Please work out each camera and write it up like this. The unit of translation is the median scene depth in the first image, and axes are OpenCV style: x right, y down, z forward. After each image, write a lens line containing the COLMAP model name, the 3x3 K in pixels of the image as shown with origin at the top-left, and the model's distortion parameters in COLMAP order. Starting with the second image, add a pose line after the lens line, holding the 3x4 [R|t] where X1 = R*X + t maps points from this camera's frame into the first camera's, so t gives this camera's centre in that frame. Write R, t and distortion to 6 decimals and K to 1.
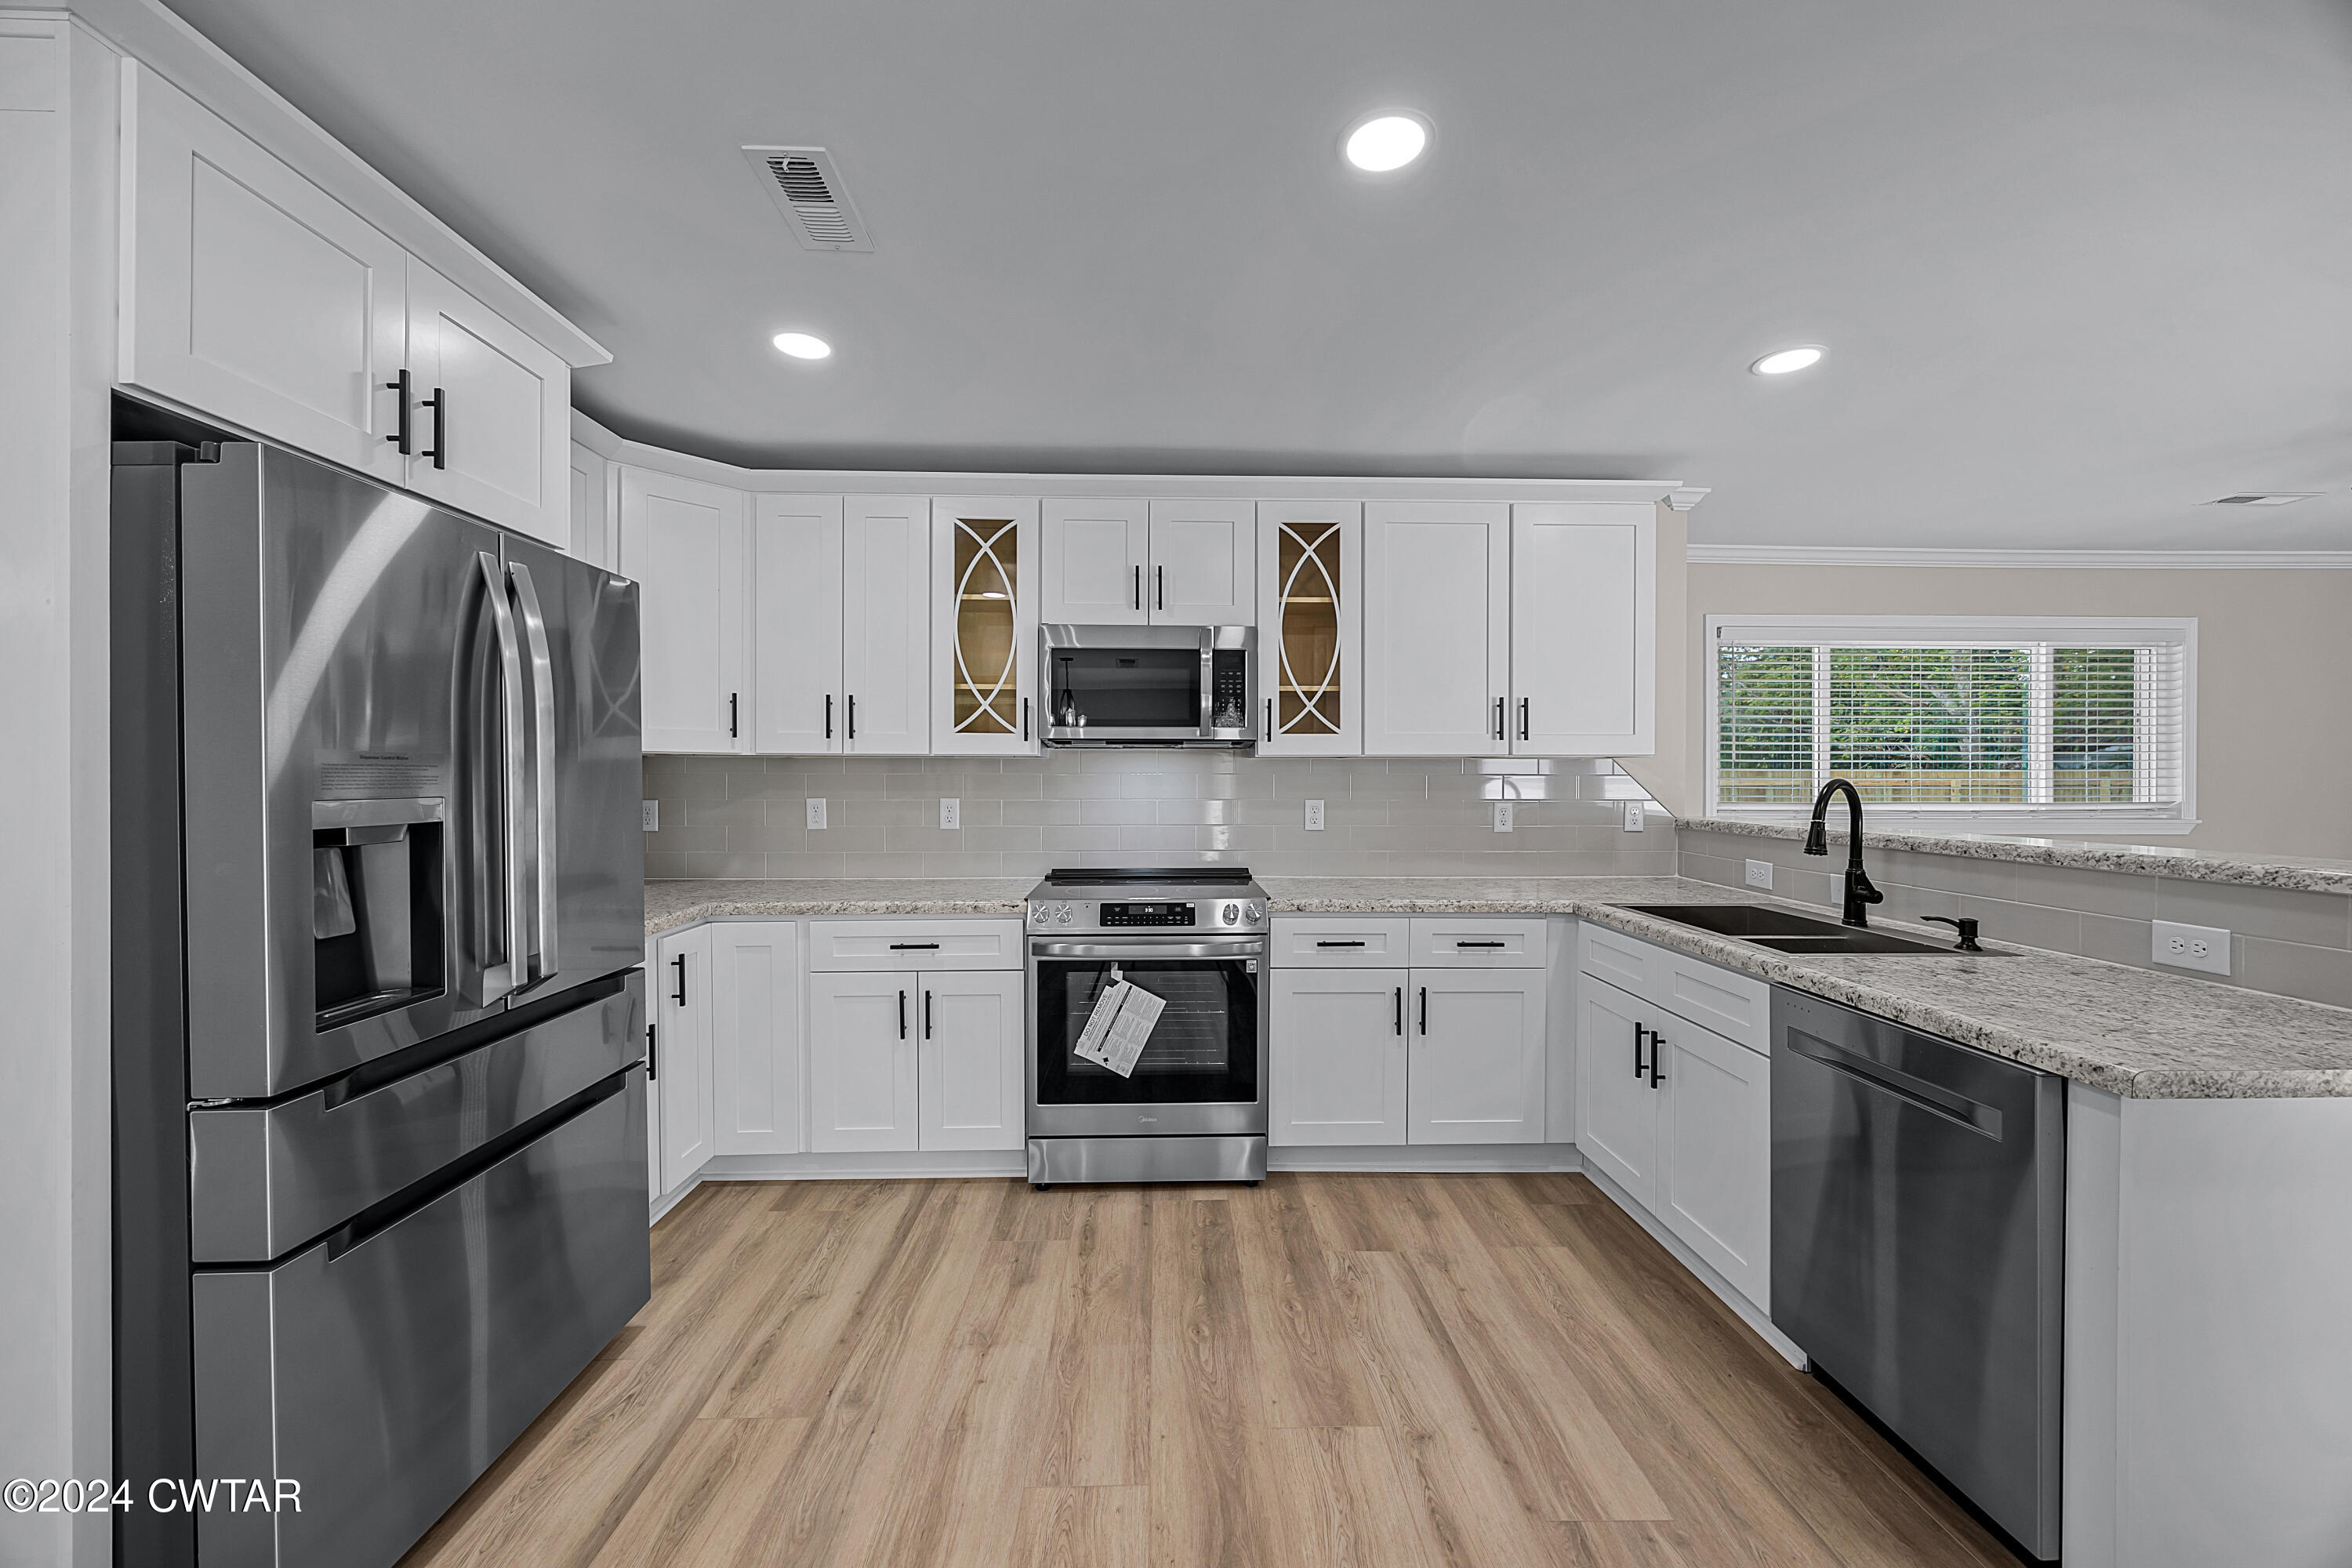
lens RADIAL K [[897.6, 0, 1186.4], [0, 897.6, 785.5], [0, 0, 1]] dist [-0.004065, -0.000057]
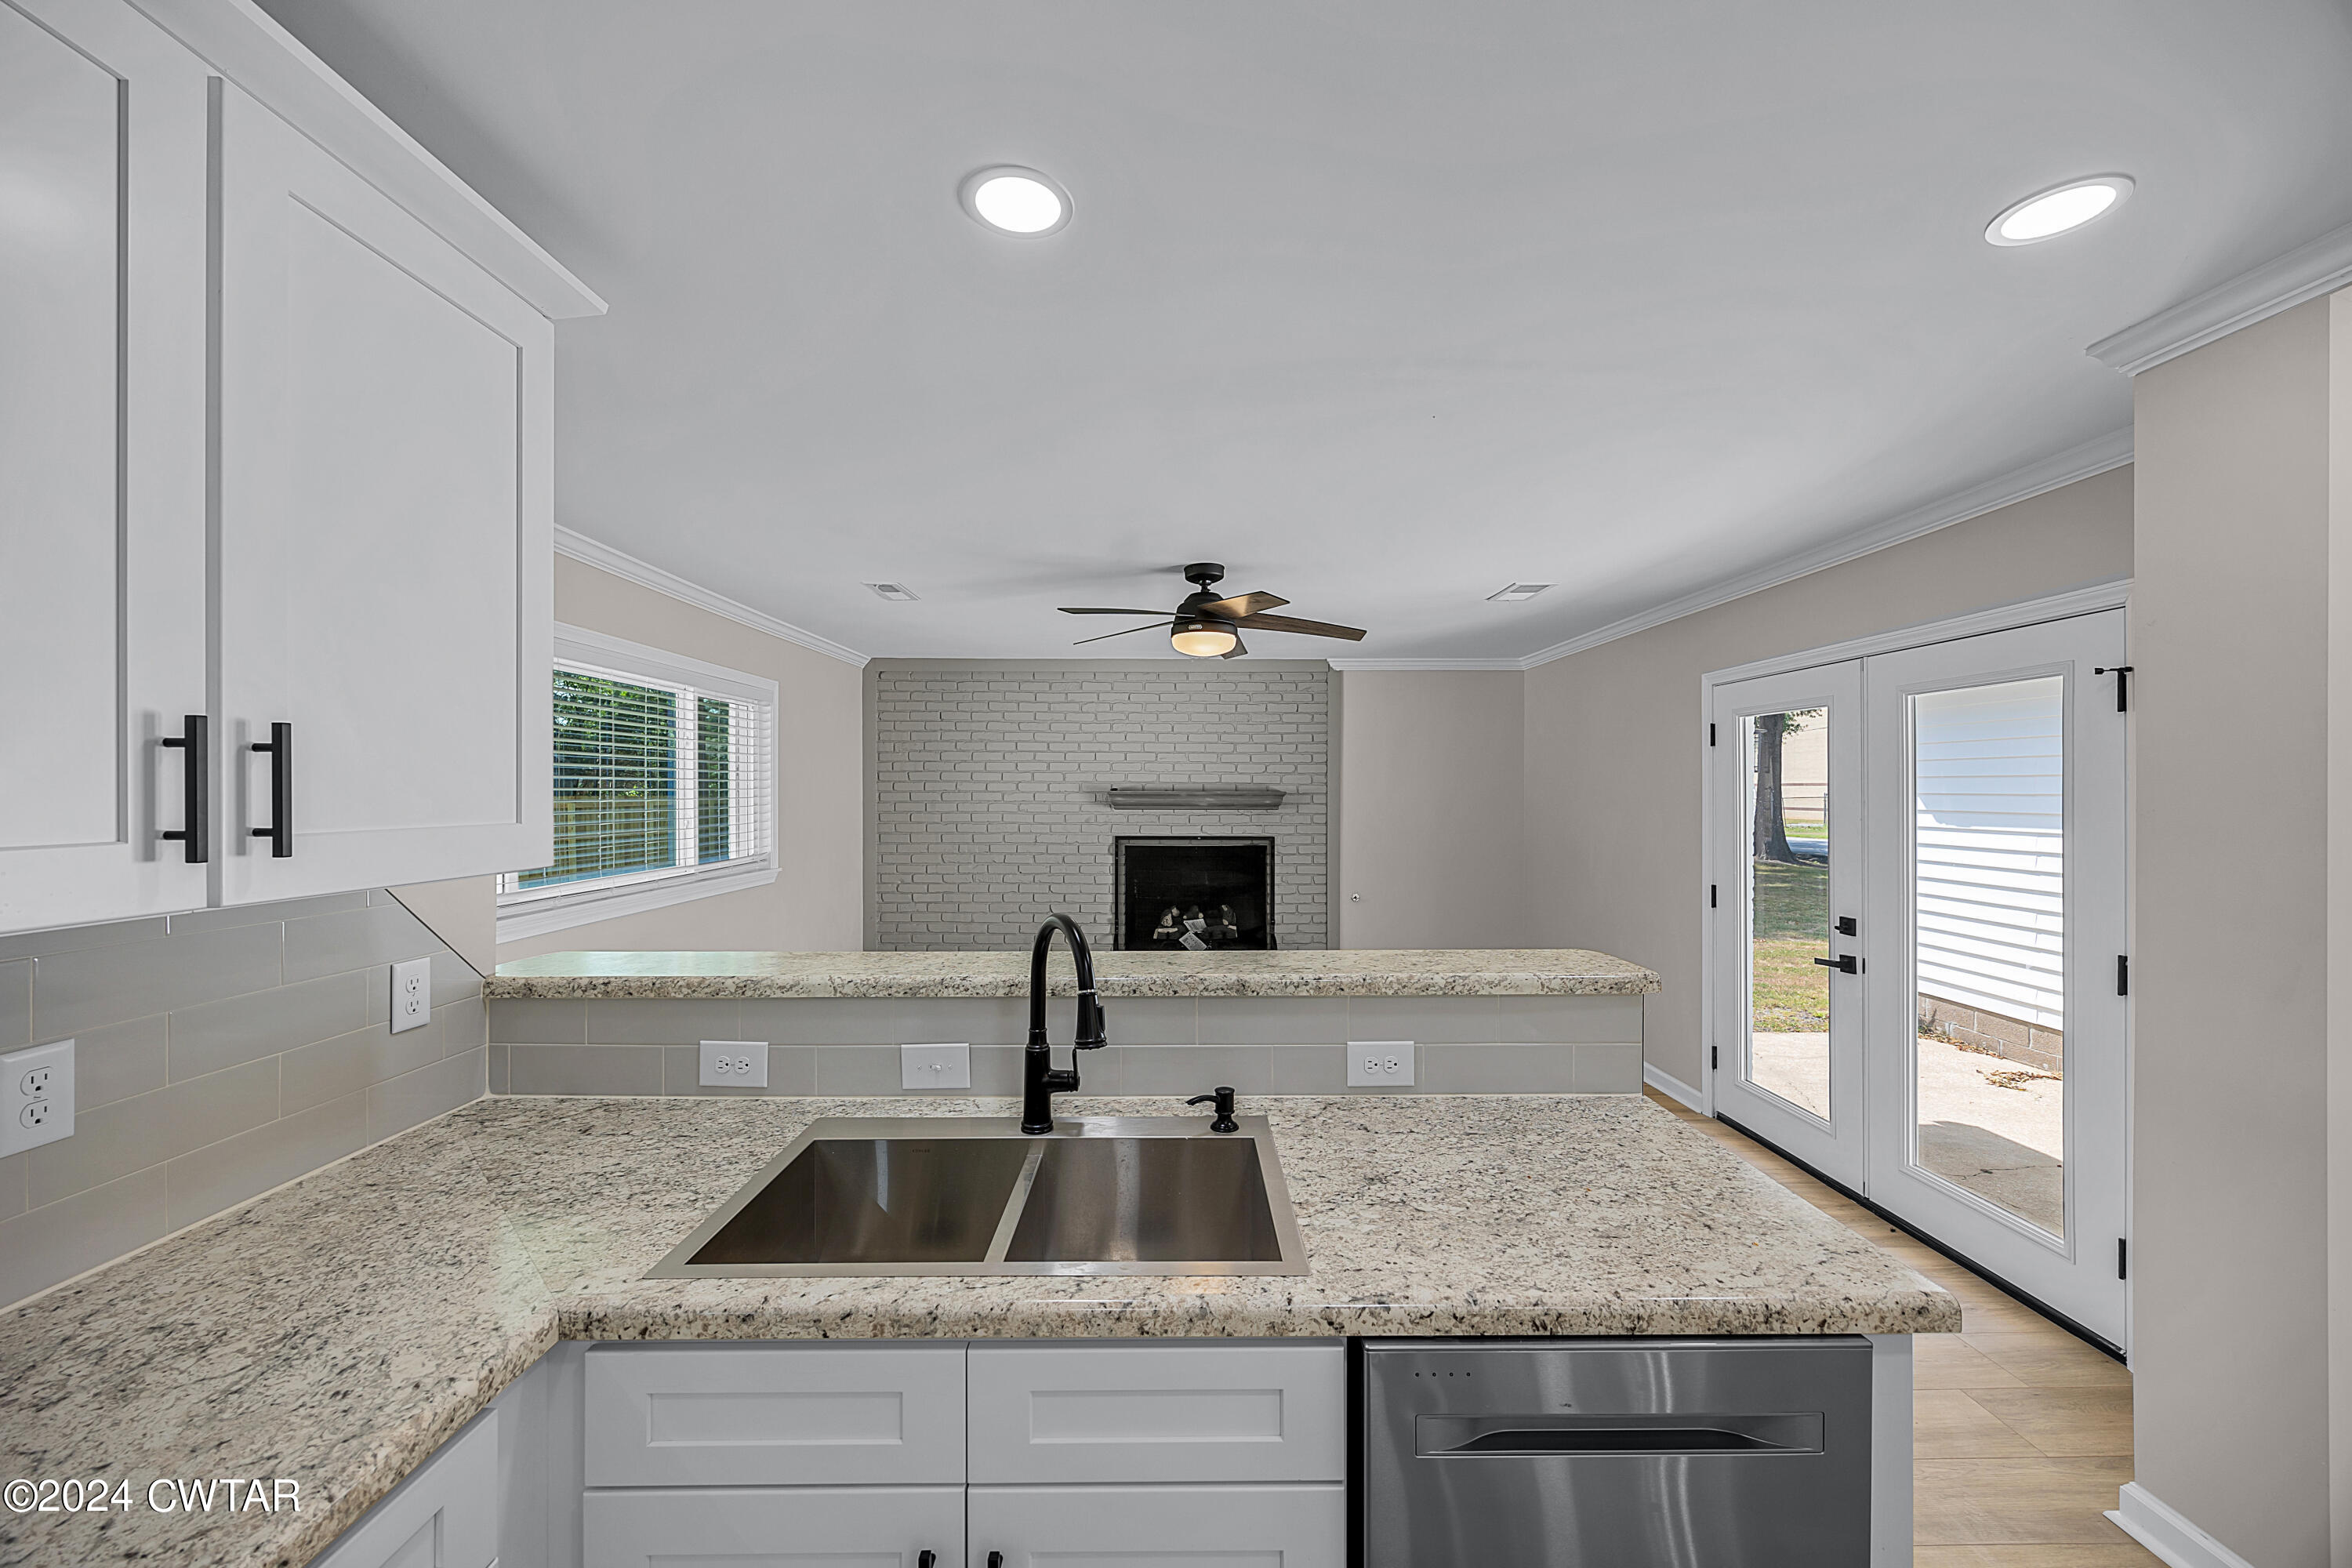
lens RADIAL K [[901.1, 0, 1182.1], [0, 901.1, 788.7], [0, 0, 1]] dist [0.001138, 0.000095]
pose [[0.022848, 0.001642, 0.999738, 0.074958], [0.010206, 0.999946, -0.001876, -0.079200], [-0.999687, 0.010246, 0.022830, 0.757316]]
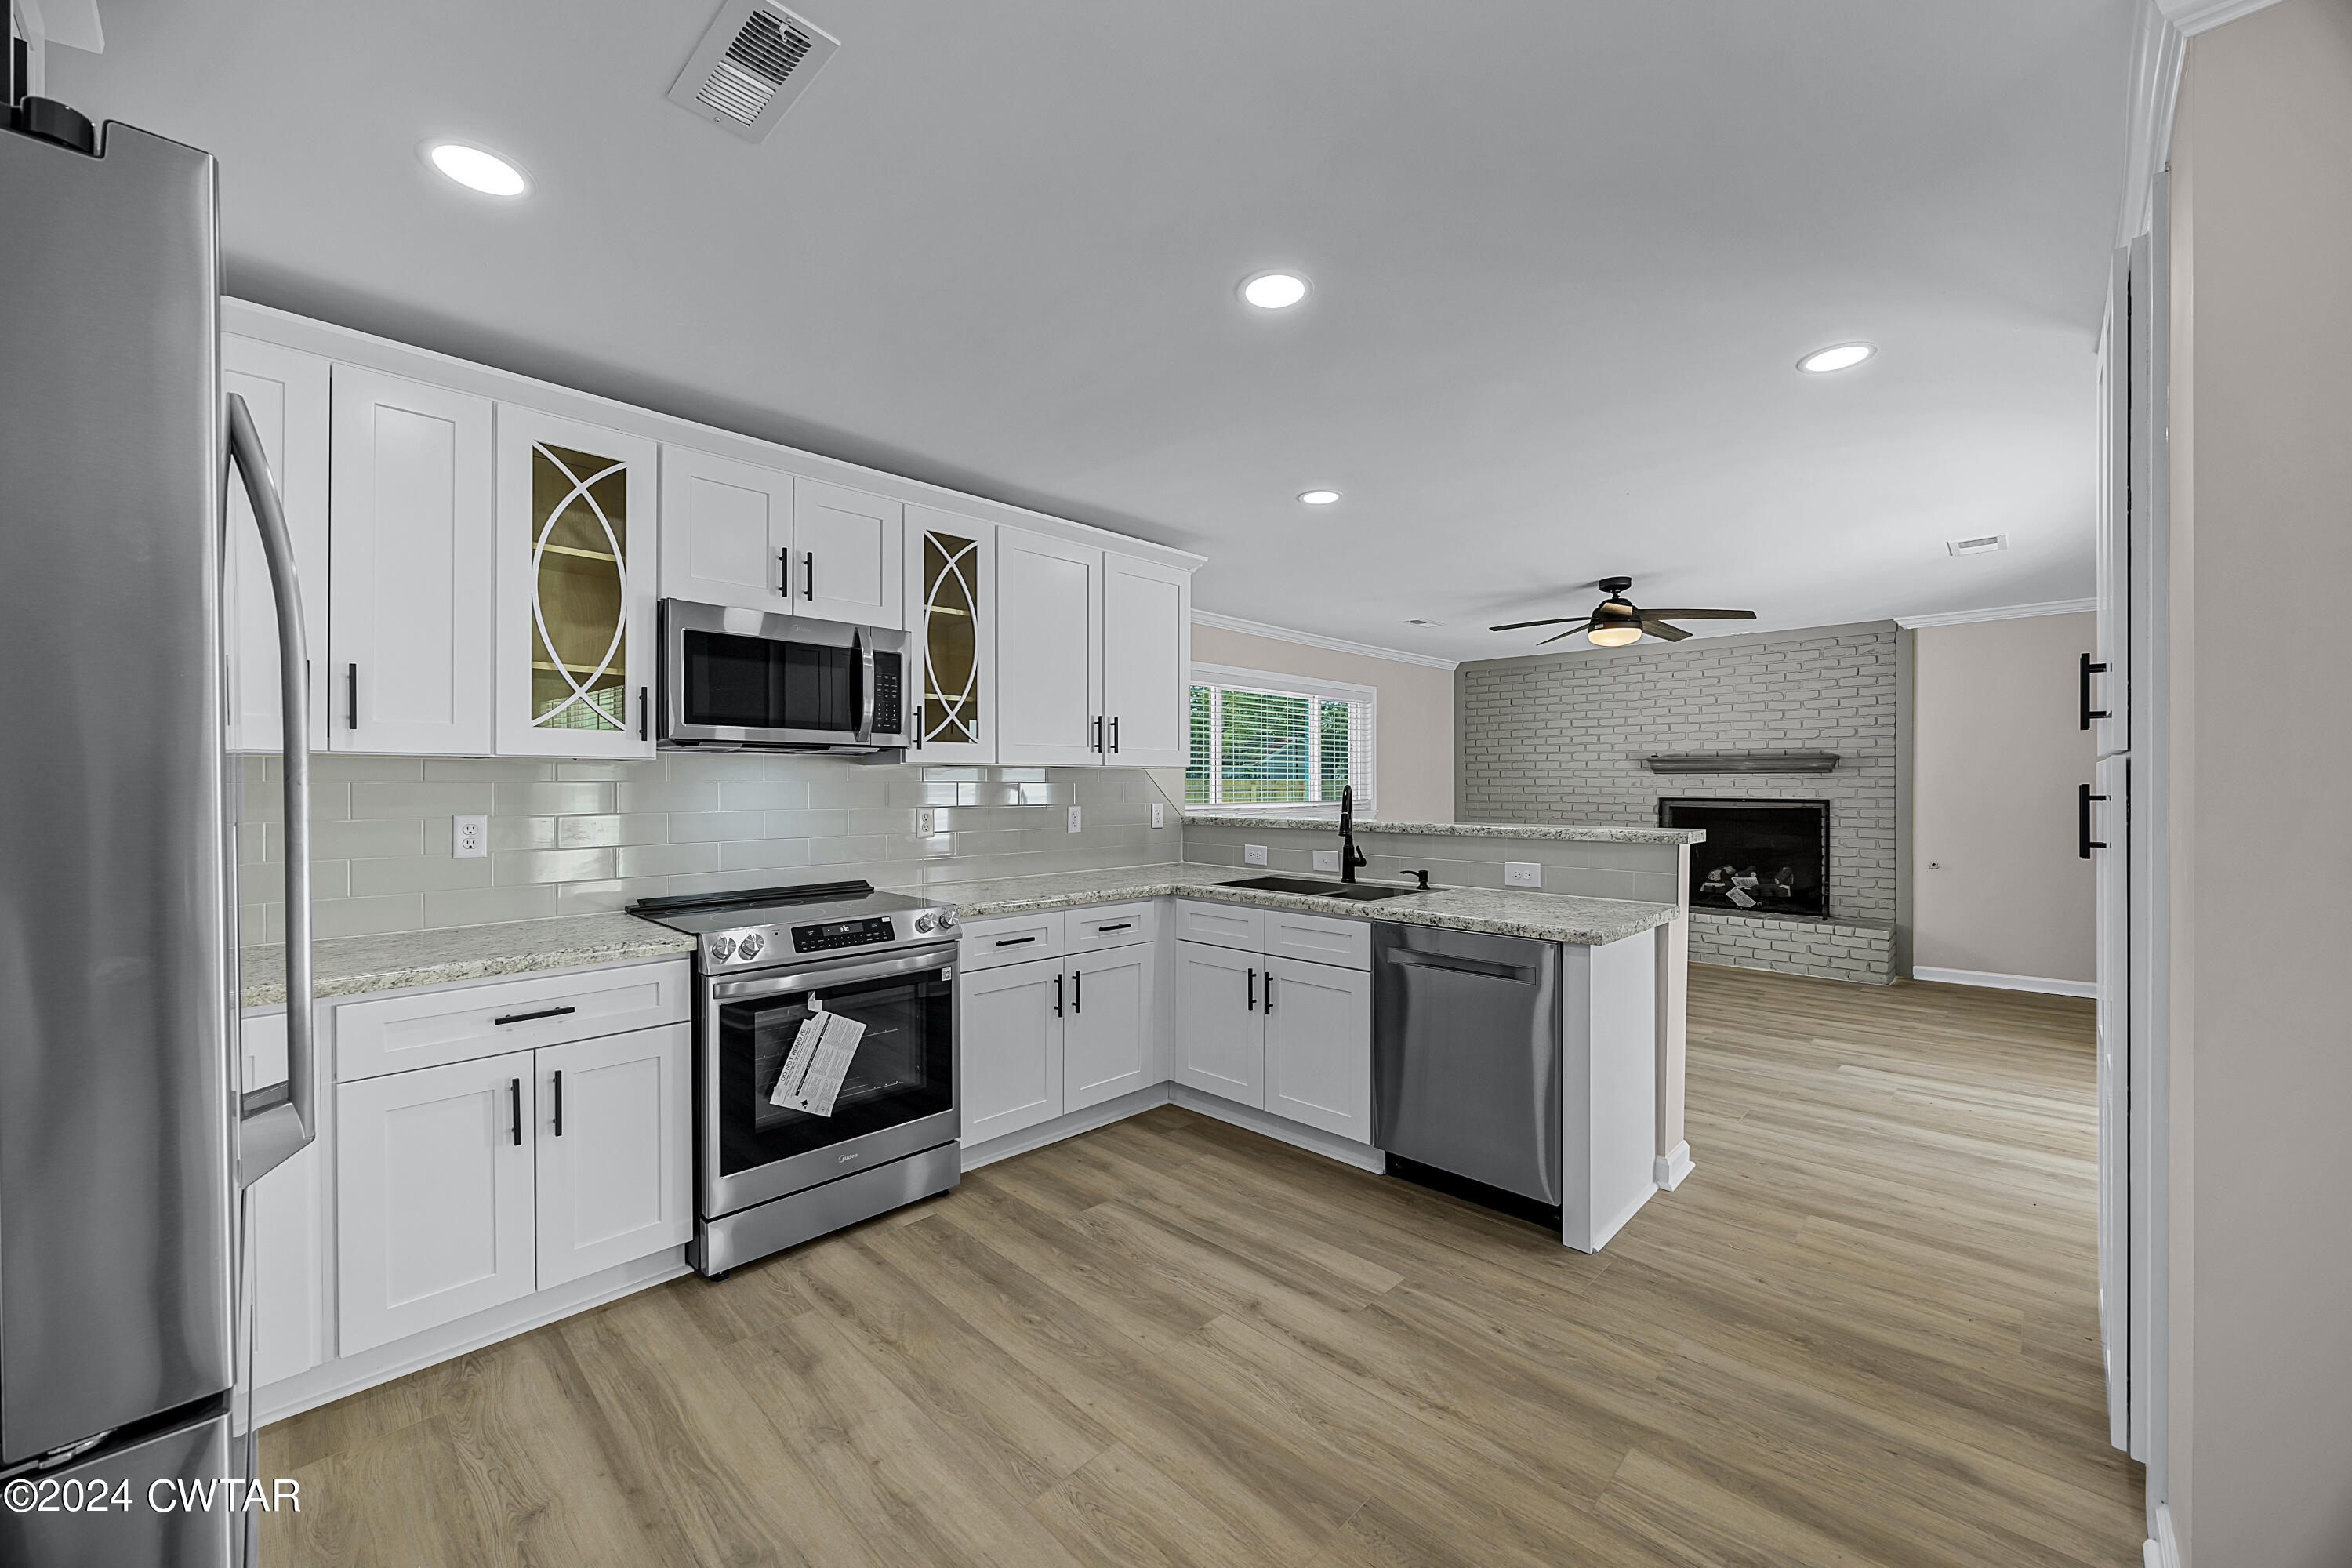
lens RADIAL K [[901.1, 0, 1182.1], [0, 901.1, 788.7], [0, 0, 1]] dist [0.001138, 0.000095]
pose [[0.716582, -0.004850, 0.697486, -0.439119], [0.008898, 0.999958, -0.002188, -0.000478], [-0.697447, 0.007774, 0.716595, 0.095958]]
